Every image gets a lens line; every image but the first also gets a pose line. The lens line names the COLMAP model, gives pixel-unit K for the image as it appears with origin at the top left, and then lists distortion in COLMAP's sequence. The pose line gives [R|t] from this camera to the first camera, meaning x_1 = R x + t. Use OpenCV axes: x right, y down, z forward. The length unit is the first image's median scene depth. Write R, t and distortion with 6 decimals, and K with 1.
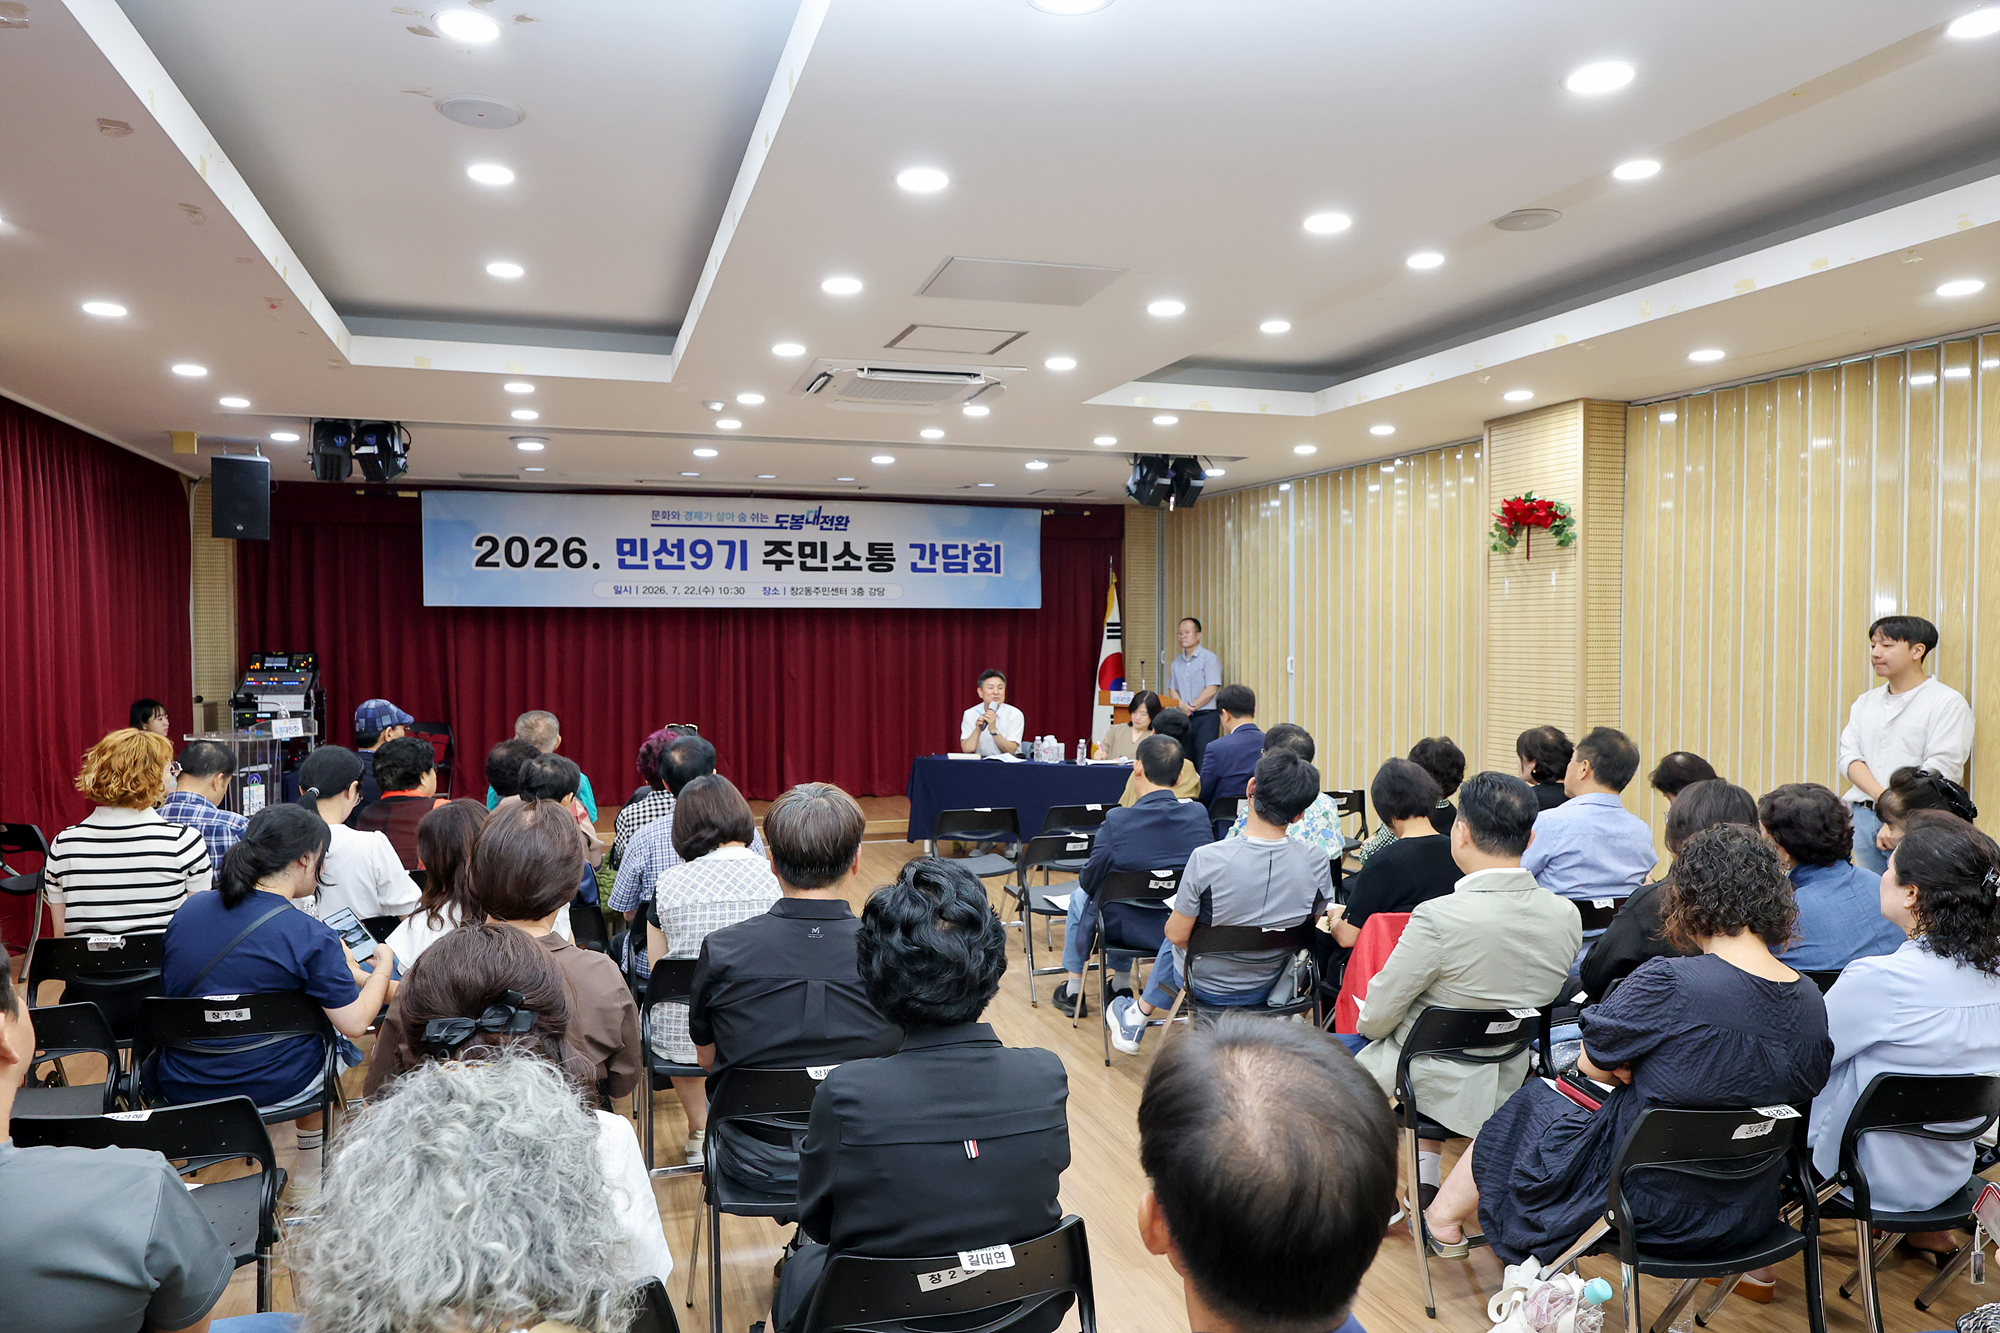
lens RADIAL K [[1344.2, 0, 1000.0], [0, 1344.2, 666.5], [0, 0, 1]] dist [-0.005394, -0.000729]
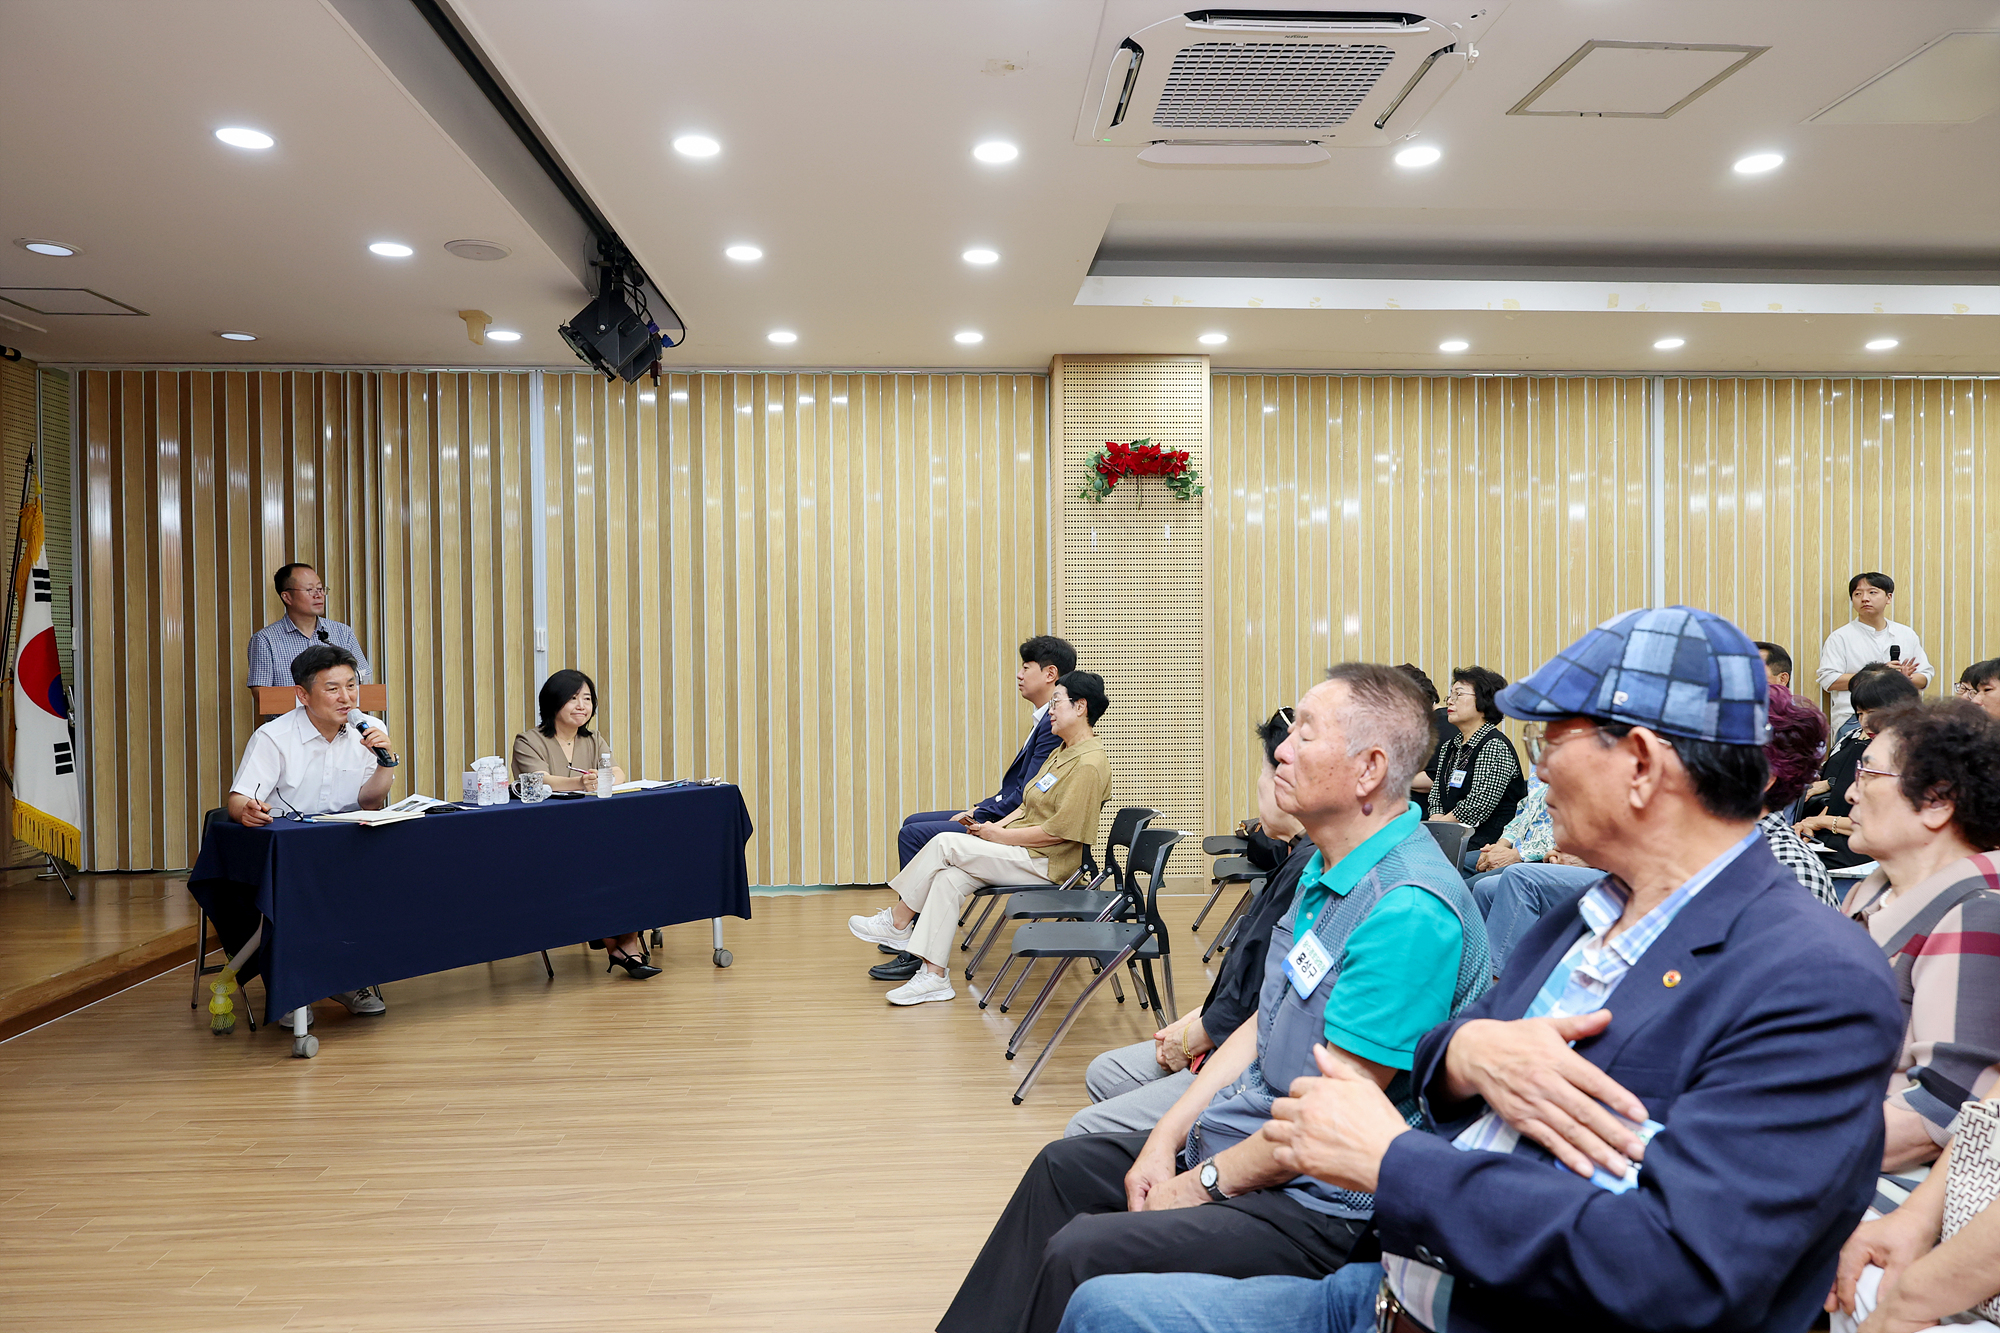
lens RADIAL K [[1344.2, 0, 1000.0], [0, 1344.2, 666.5], [0, 0, 1]] dist [-0.005394, -0.000729]
pose [[0.293367, -0.042209, 0.955068, -0.345868], [0.027875, 0.998978, 0.035587, -0.004028], [-0.955593, 0.016182, 0.294244, 0.521142]]
